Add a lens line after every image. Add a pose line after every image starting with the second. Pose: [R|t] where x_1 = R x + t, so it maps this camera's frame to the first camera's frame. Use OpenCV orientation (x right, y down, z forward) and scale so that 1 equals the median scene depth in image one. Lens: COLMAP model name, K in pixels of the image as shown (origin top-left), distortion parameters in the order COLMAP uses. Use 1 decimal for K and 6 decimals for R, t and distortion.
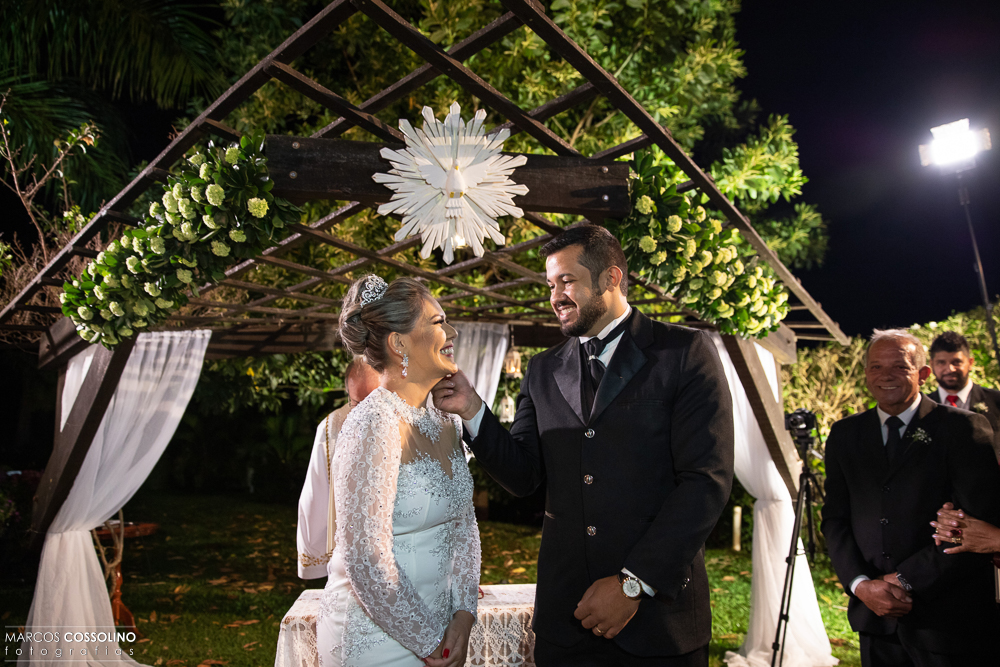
lens RADIAL K [[708.3, 0, 494.9], [0, 708.3, 337.8], [0, 0, 1]] dist [-0.007834, -0.000240]
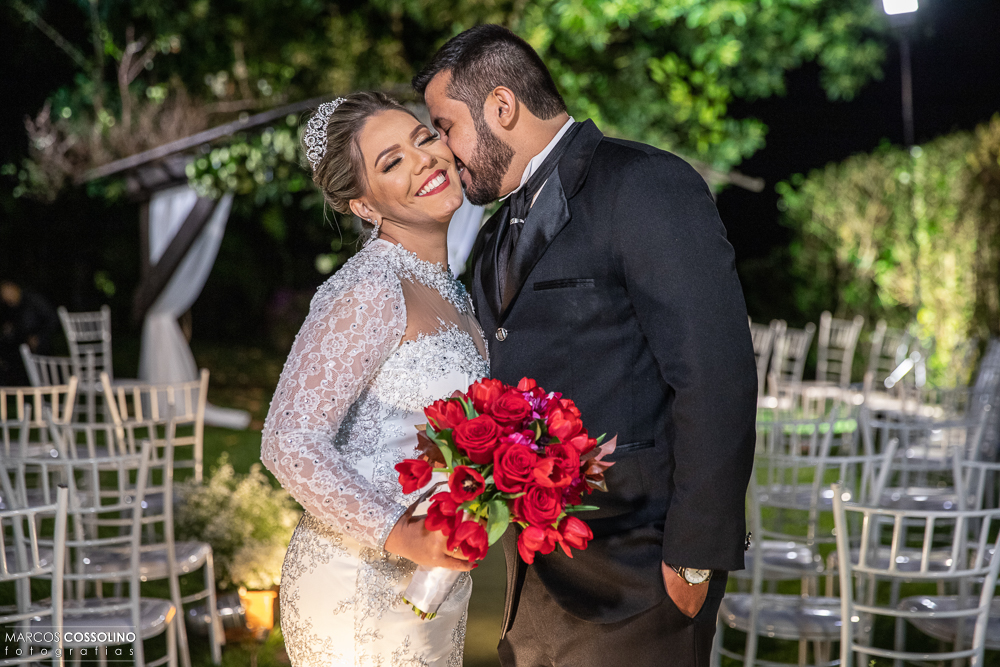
lens RADIAL K [[1925.4, 0, 501.4], [0, 1925.4, 334.4], [0, 0, 1]] dist [0.312073, 0.000000]
pose [[0.997765, 0.021036, -0.063427, 0.503230], [-0.008588, 0.981654, 0.190480, -0.680036], [0.066270, -0.189509, 0.979640, -4.280030]]
